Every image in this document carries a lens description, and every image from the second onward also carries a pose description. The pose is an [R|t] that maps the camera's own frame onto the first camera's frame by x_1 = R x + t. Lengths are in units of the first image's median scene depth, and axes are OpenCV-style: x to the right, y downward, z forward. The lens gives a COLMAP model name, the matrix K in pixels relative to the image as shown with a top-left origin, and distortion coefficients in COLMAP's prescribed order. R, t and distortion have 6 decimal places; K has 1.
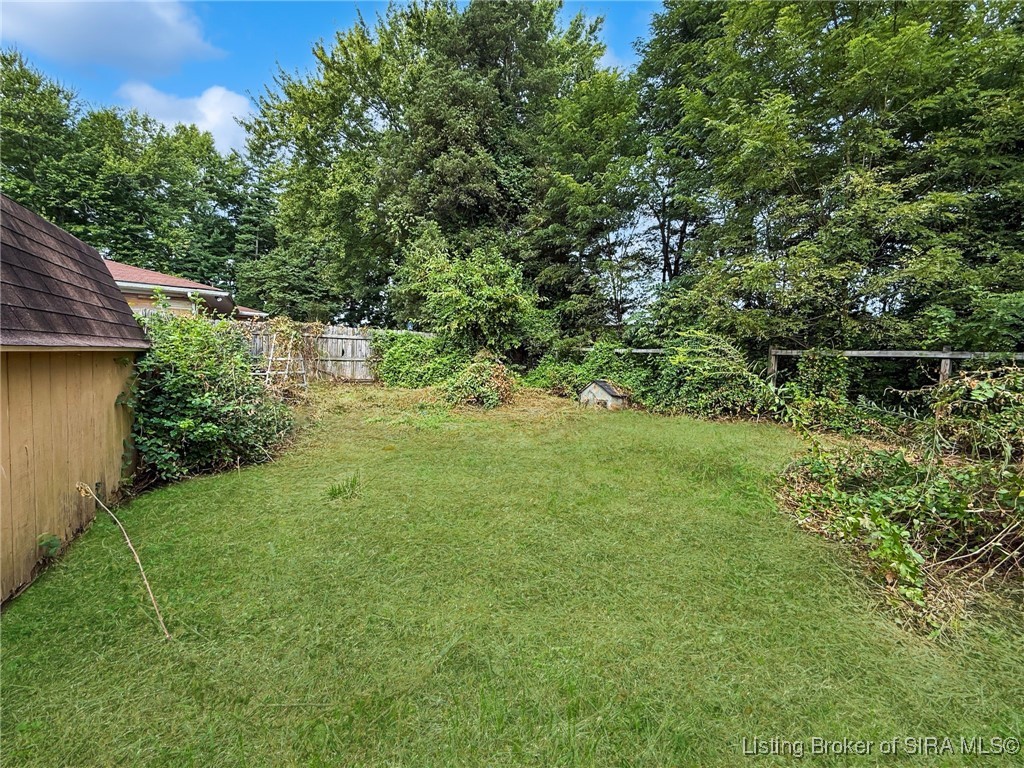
lens RADIAL K [[406.1, 0, 523.2], [0, 406.1, 383.2], [0, 0, 1]] dist [0.000327, -0.000107]
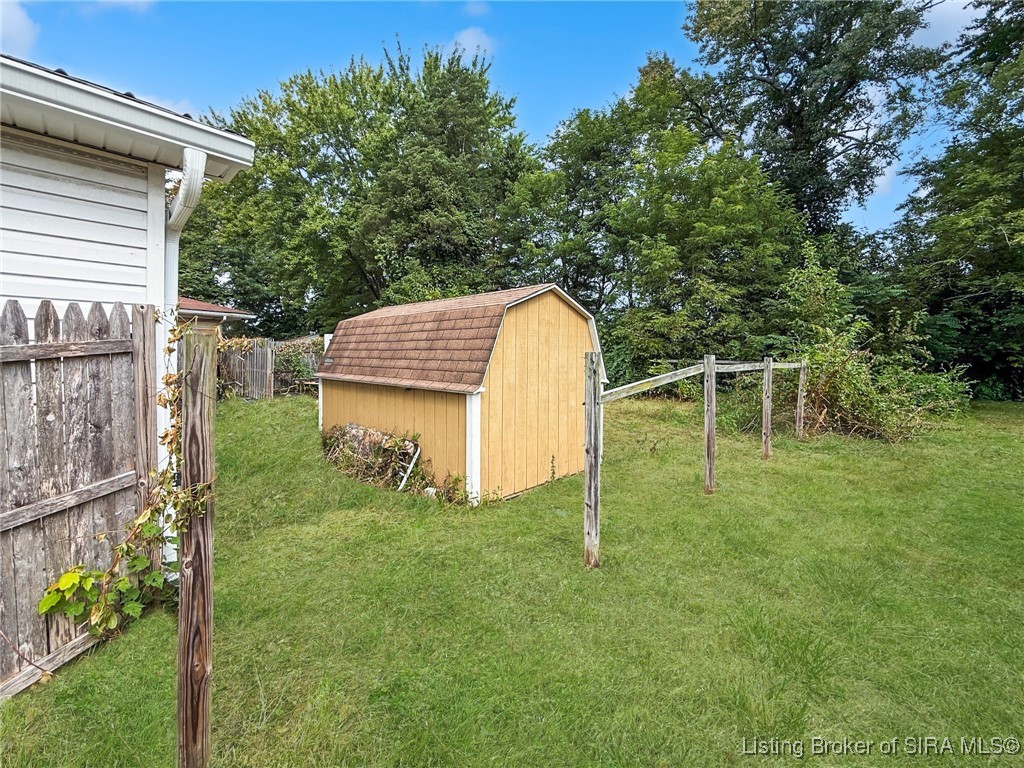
lens RADIAL K [[411.5, 0, 512.6], [0, 411.5, 363.0], [0, 0, 1]] dist [0.000055, -0.000025]
pose [[0.953718, -0.023284, 0.299800, -0.349248], [0.035656, 0.998720, -0.035862, -0.014197], [-0.298581, 0.044892, 0.953328, -0.333961]]
